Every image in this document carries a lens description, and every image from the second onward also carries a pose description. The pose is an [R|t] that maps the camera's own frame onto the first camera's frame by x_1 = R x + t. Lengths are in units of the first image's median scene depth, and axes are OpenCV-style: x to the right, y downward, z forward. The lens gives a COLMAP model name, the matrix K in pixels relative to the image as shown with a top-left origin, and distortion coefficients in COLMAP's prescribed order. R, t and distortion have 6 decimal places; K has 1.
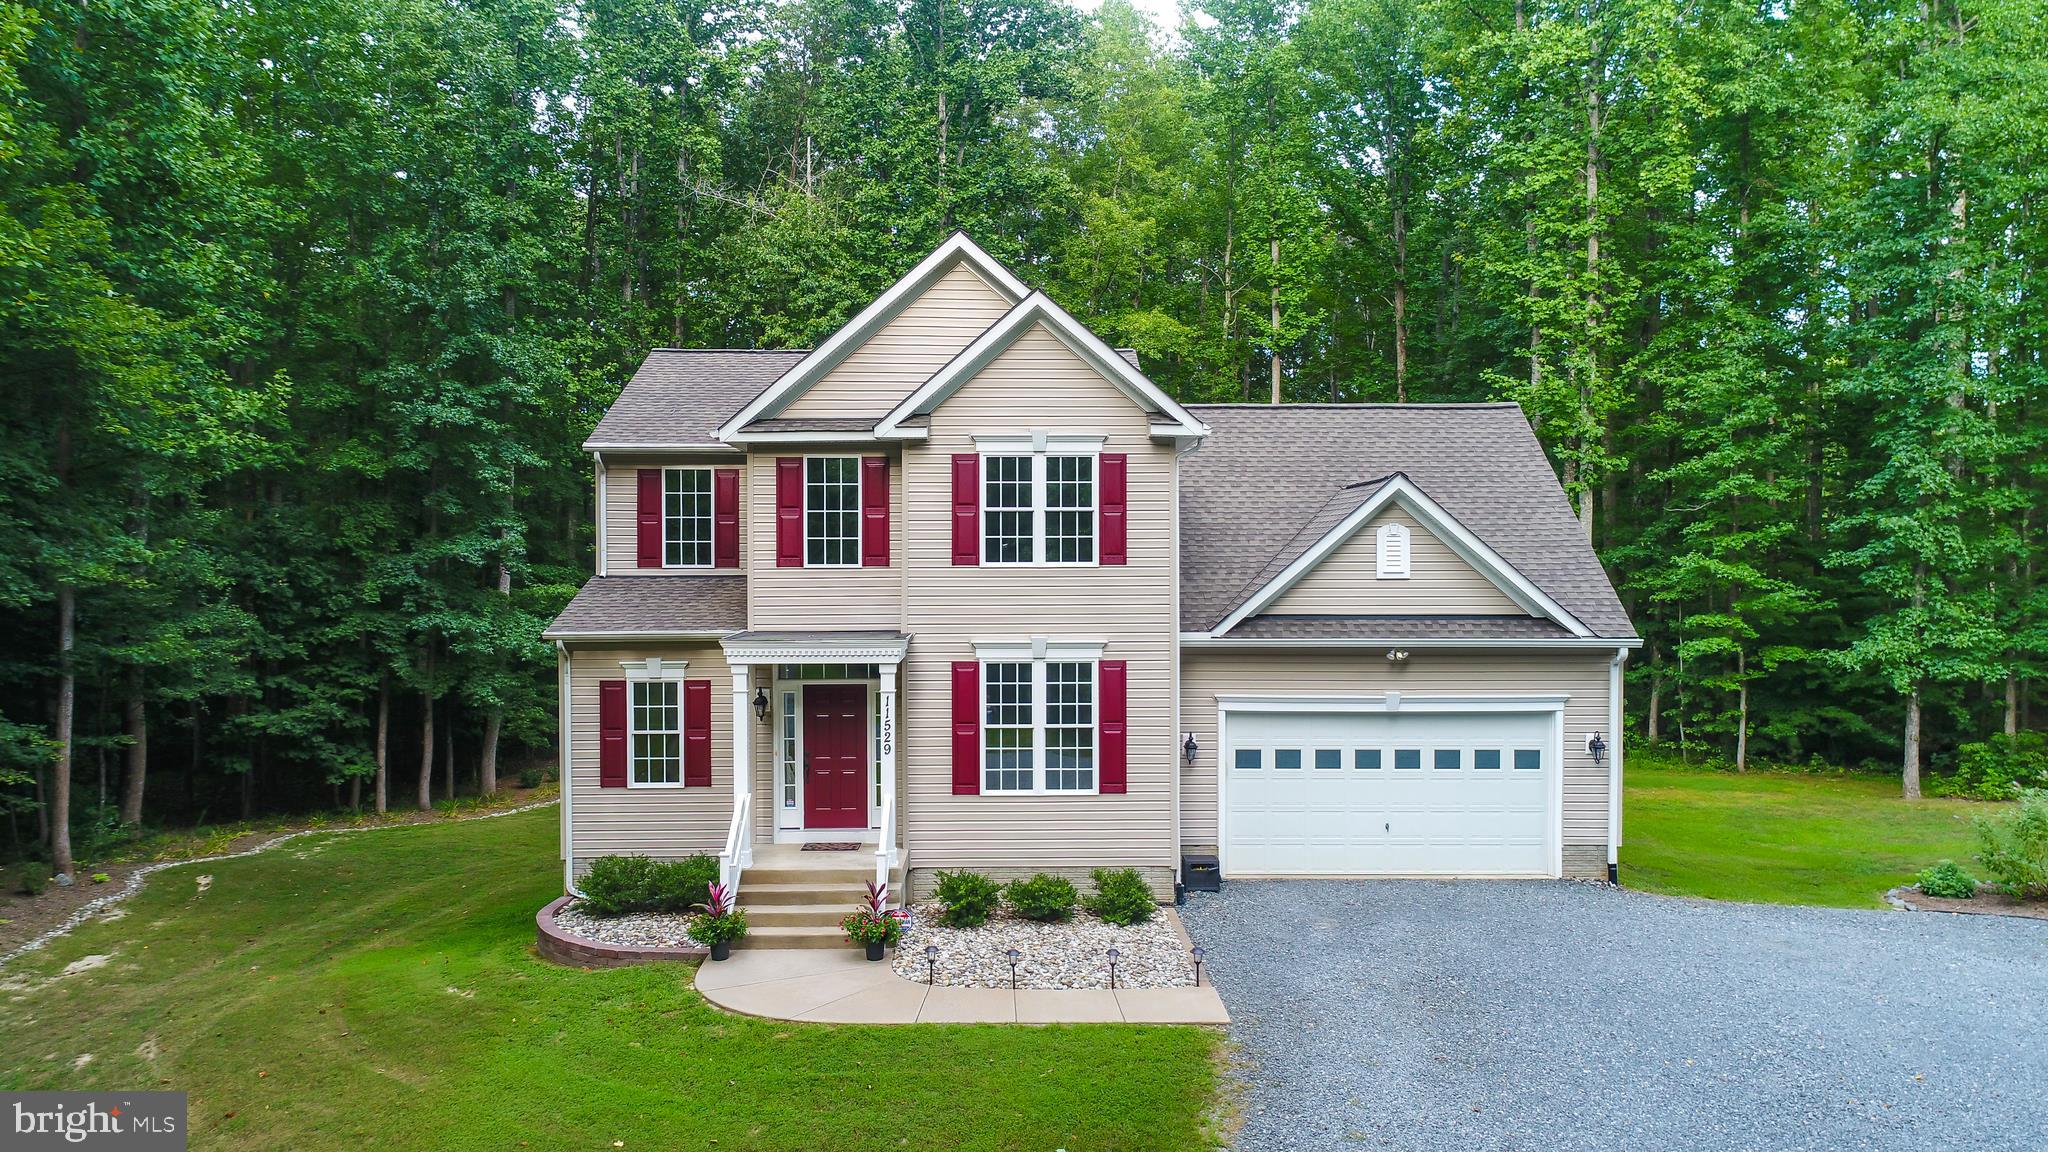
lens RADIAL K [[1385.5, 0, 1024.2], [0, 1385.5, 597.3], [0, 0, 1]] dist [0.014742, 0.002693]
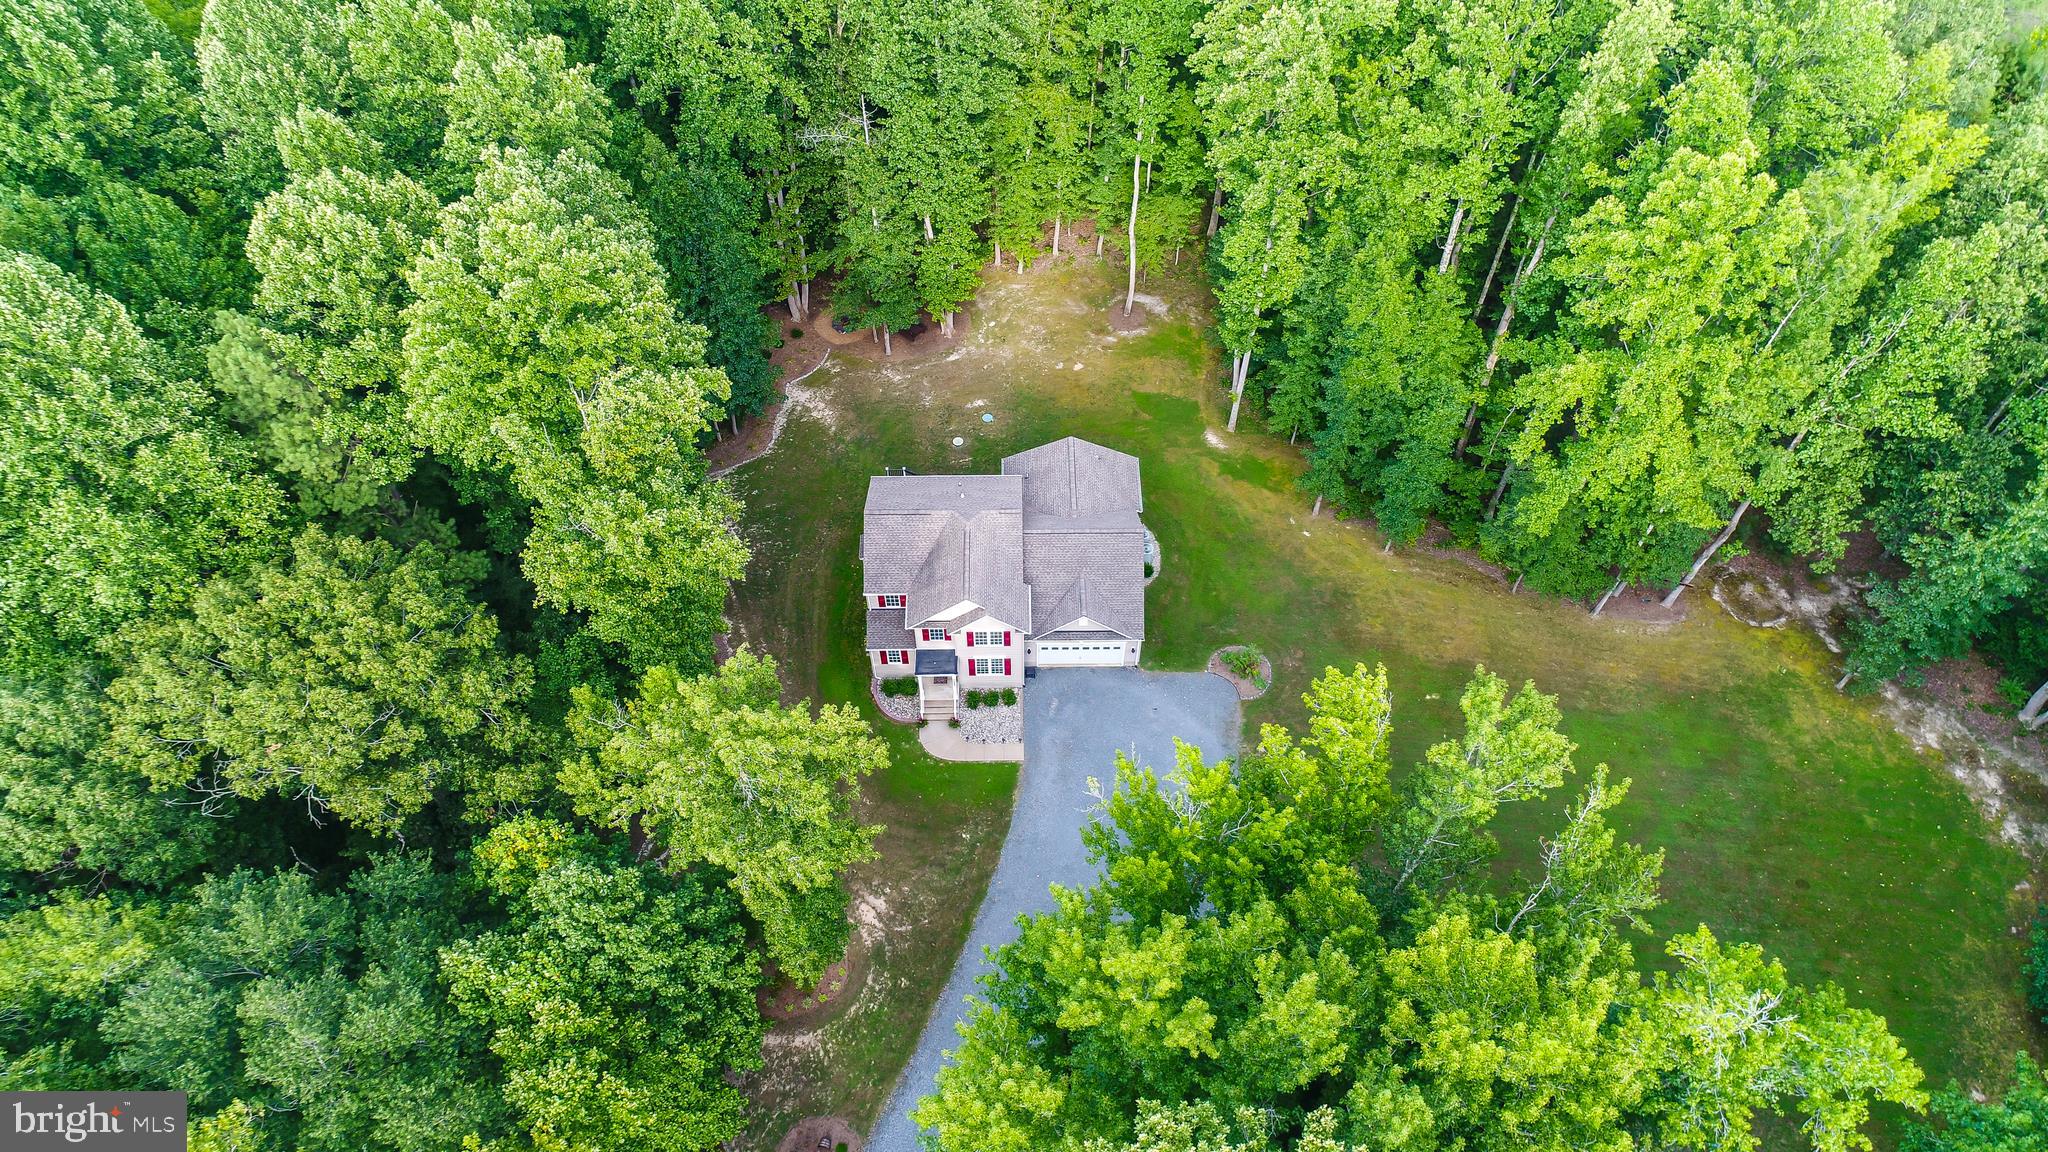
lens RADIAL K [[1393.6, 0, 1020.4], [0, 1393.6, 589.4], [0, 0, 1]] dist [0.003537, 0.001283]
pose [[0.999869, 0.011496, -0.011387, 0.138907], [0.002772, 0.571608, 0.820522, -3.267448], [0.015942, -0.820446, 0.571501, -1.117885]]
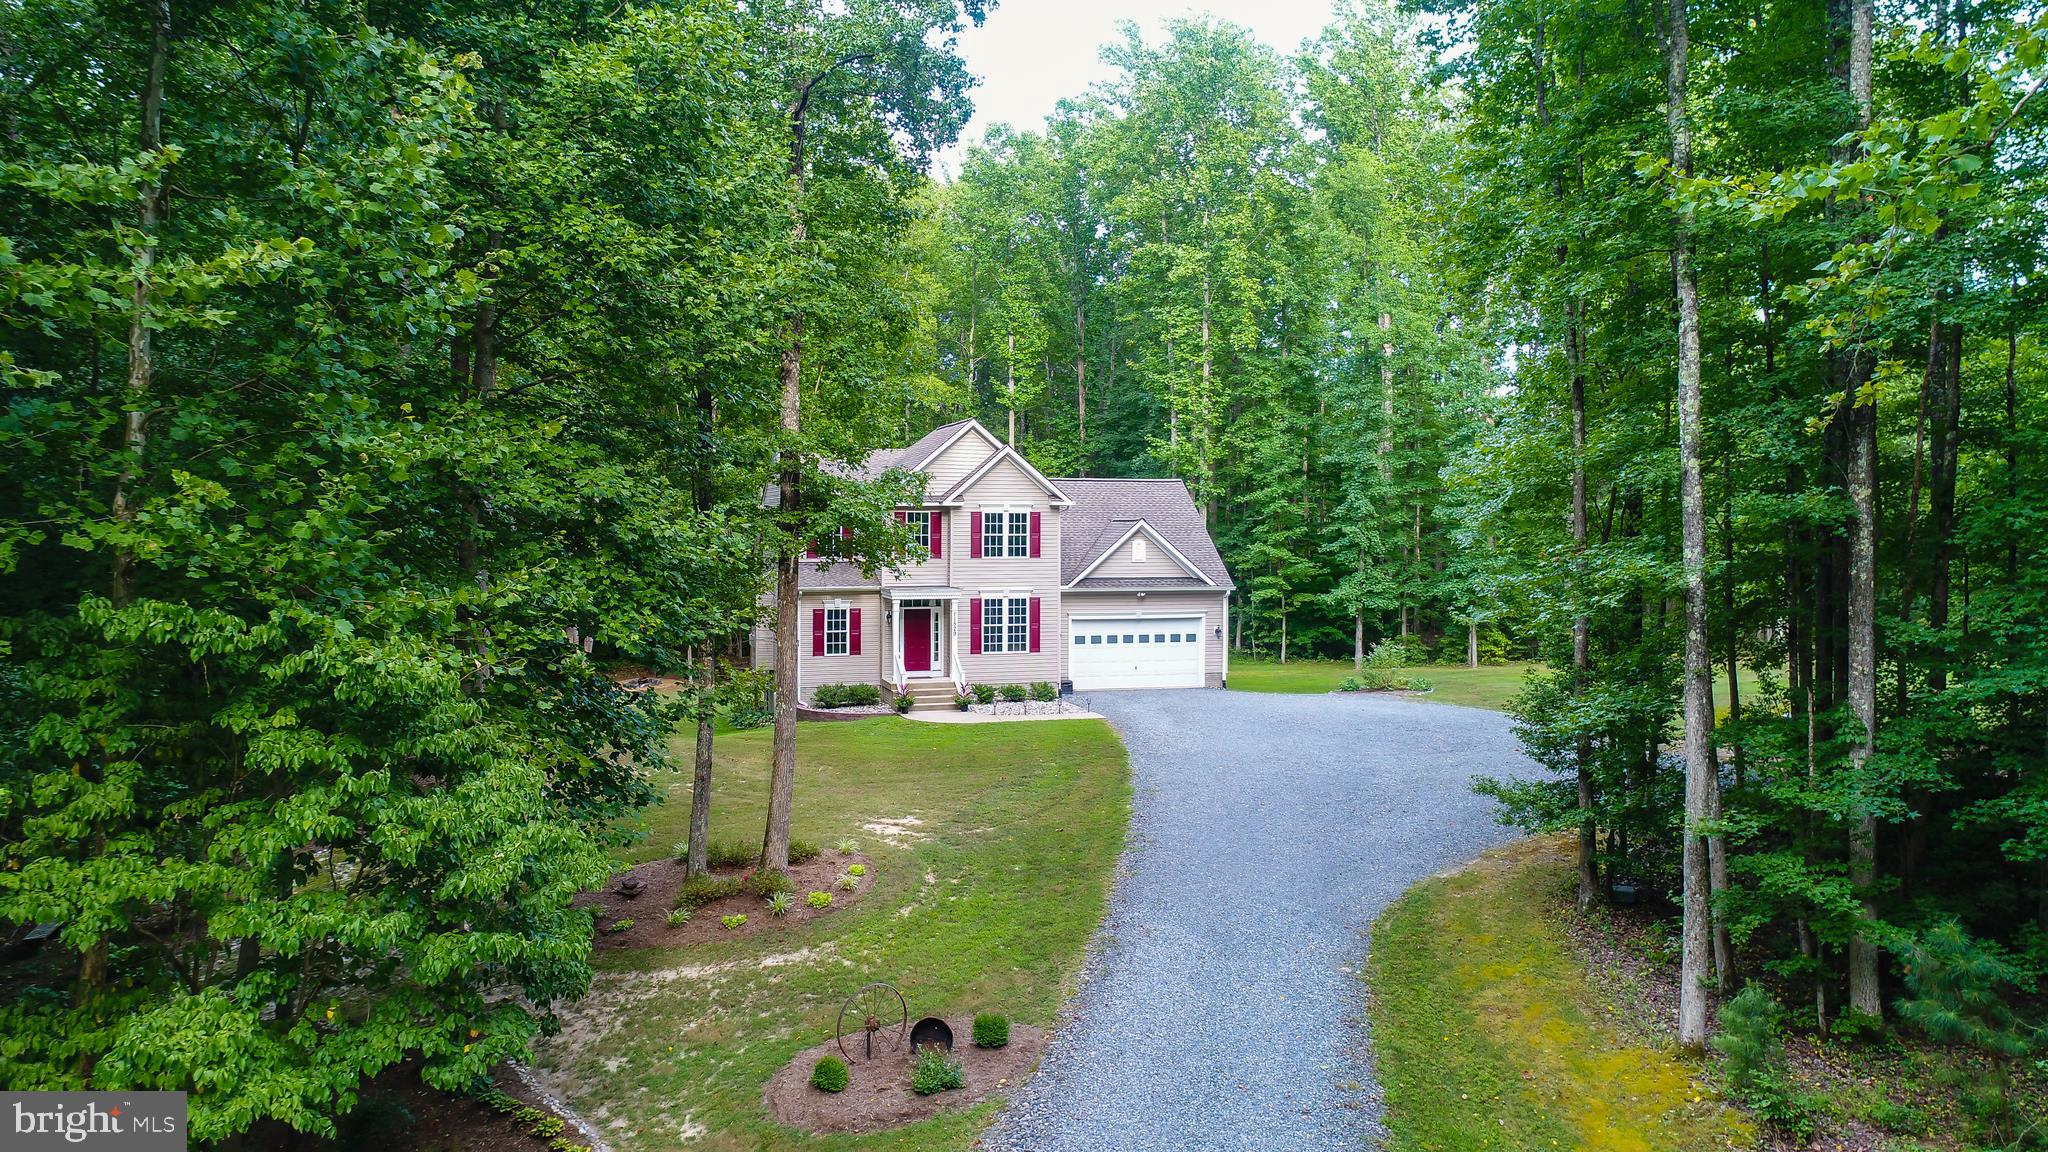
lens RADIAL K [[1481.3, 0, 1024.0], [0, 1481.3, 576.0], [0, 0, 1]] dist [-0.000485, 0.000009]
pose [[0.960090, -0.007621, 0.279589, -0.644098], [0.005073, 0.999939, 0.009836, -0.016307], [-0.279647, -0.008025, 0.960069, -1.405182]]
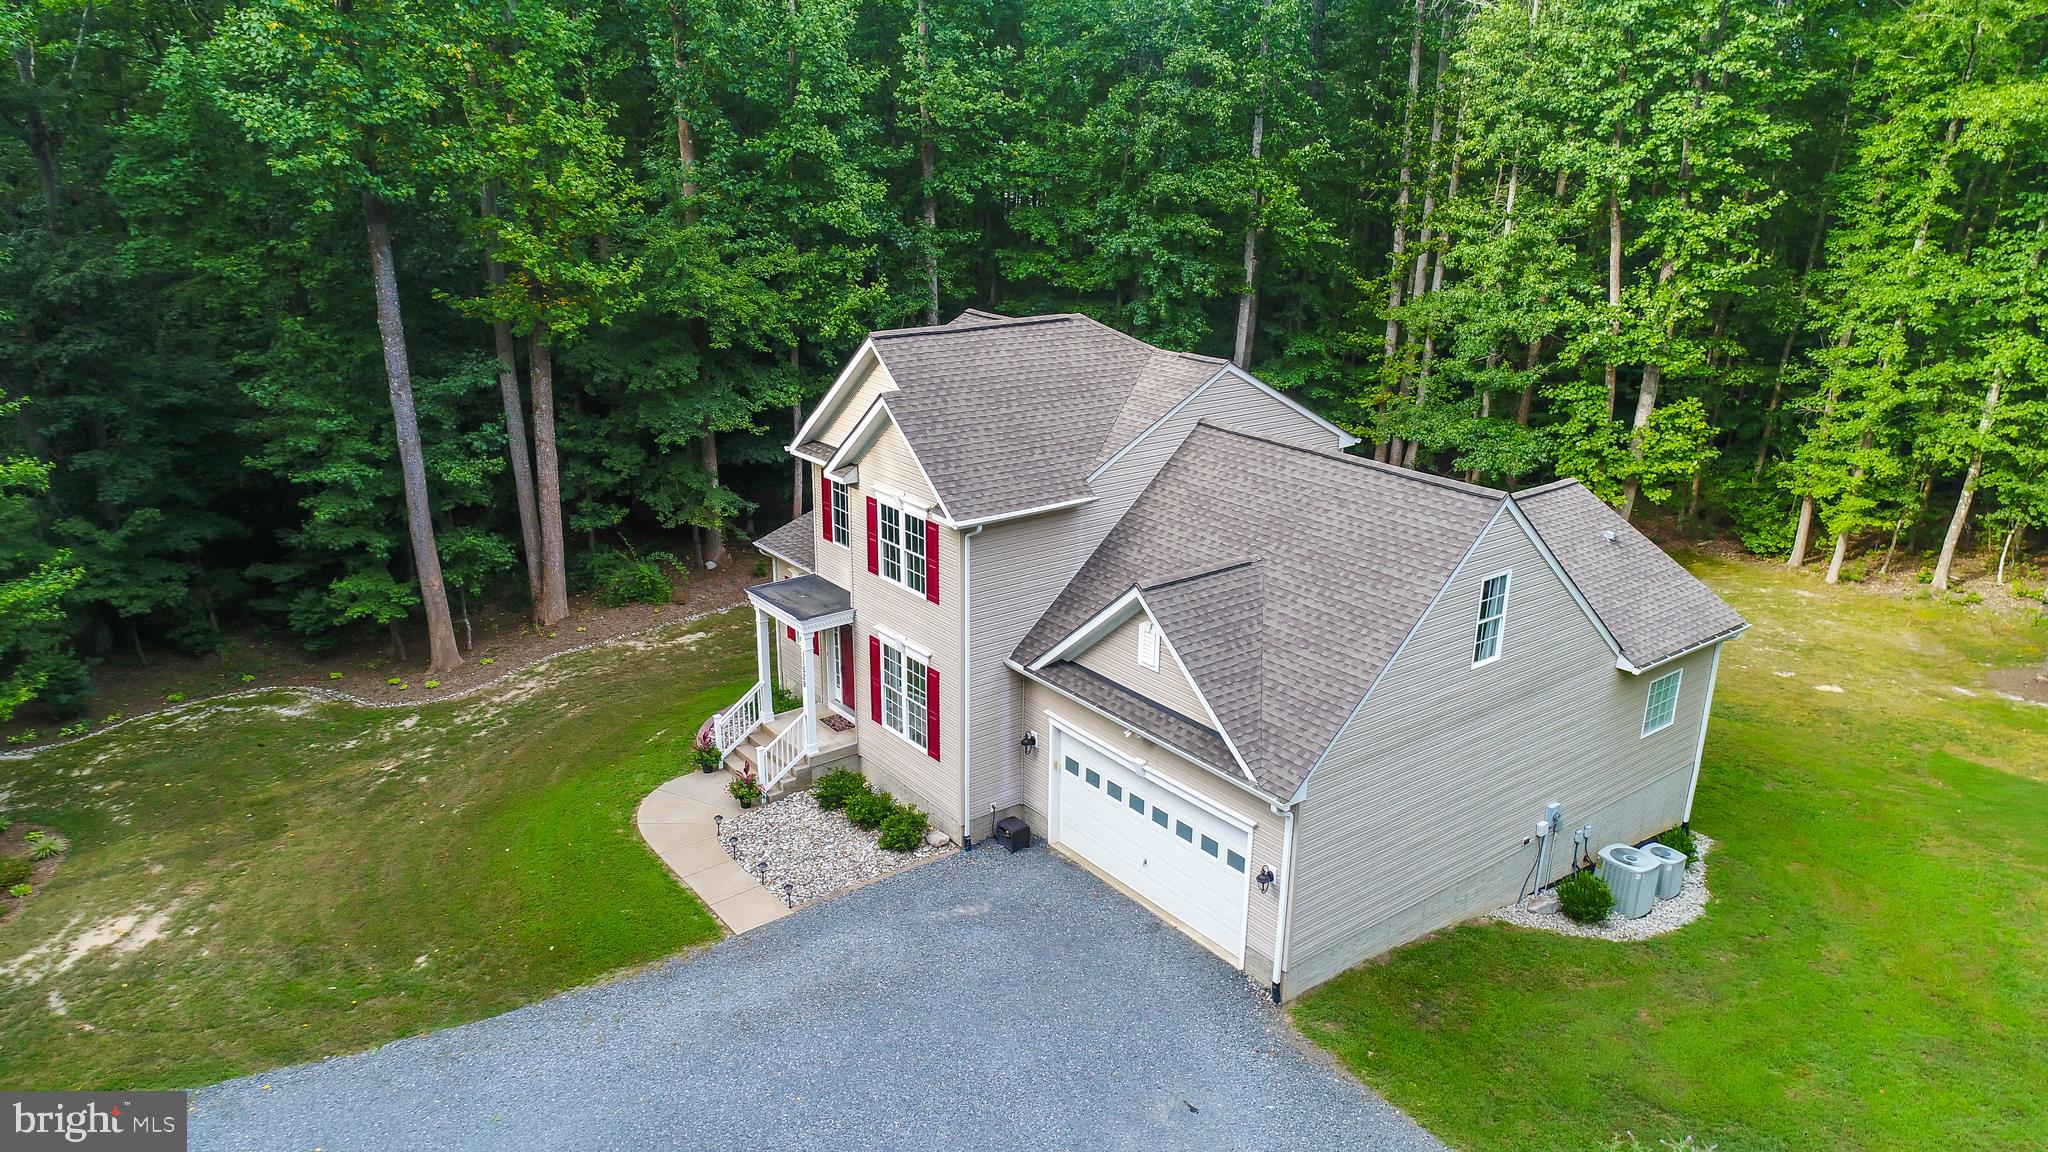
lens RADIAL K [[1393.6, 0, 1020.4], [0, 1393.6, 589.4], [0, 0, 1]] dist [0.003537, 0.001283]
pose [[0.593144, 0.273009, -0.757395, 1.065705], [-0.032091, 0.948020, 0.316590, -0.437770], [0.804457, -0.163478, 0.571073, 0.291351]]
